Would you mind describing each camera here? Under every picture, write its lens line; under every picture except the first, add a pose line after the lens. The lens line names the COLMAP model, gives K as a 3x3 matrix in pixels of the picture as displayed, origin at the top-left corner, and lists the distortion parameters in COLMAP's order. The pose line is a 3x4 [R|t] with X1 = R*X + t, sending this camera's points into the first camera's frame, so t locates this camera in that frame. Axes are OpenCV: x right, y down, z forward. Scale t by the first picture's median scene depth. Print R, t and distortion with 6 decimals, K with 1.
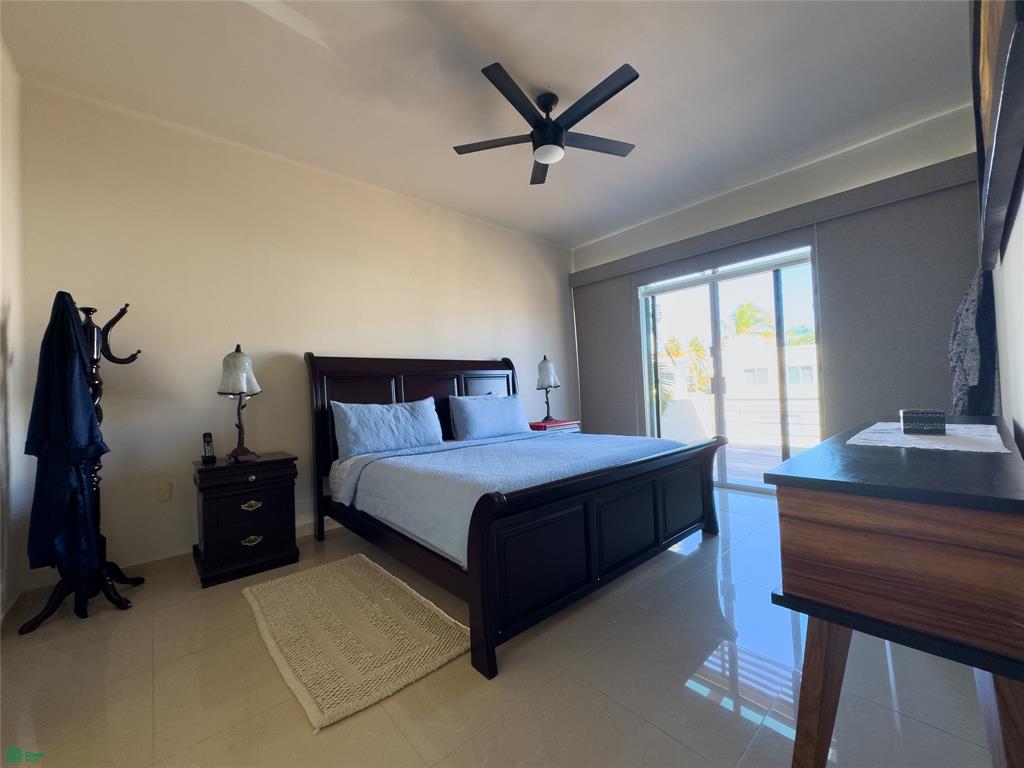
lens RADIAL K [[409.5, 0, 507.5], [0, 409.5, 383.3], [0, 0, 1]] dist [-0.000991, -0.000615]
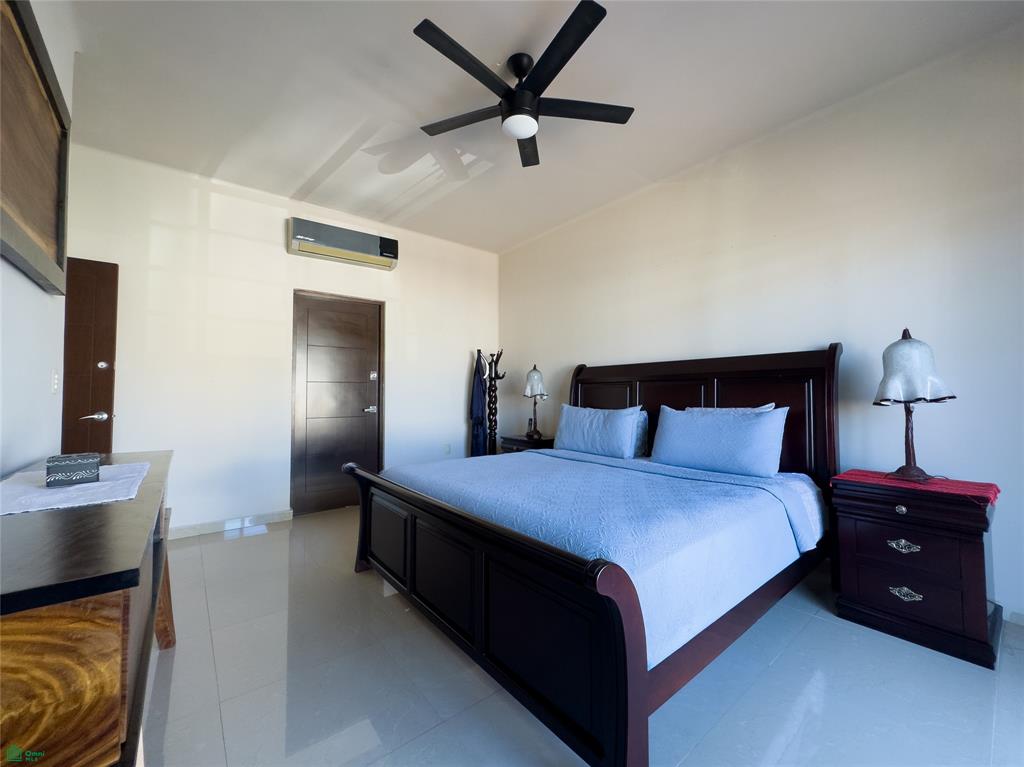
lens RADIAL K [[409.5, 0, 509.9], [0, 409.5, 379.1], [0, 0, 1]] dist [-0.000991, -0.000615]
pose [[-0.043334, -0.001630, -0.999059, 0.655487], [0.018733, 0.999822, -0.002444, -0.024416], [0.998885, -0.018821, -0.043296, 0.697532]]
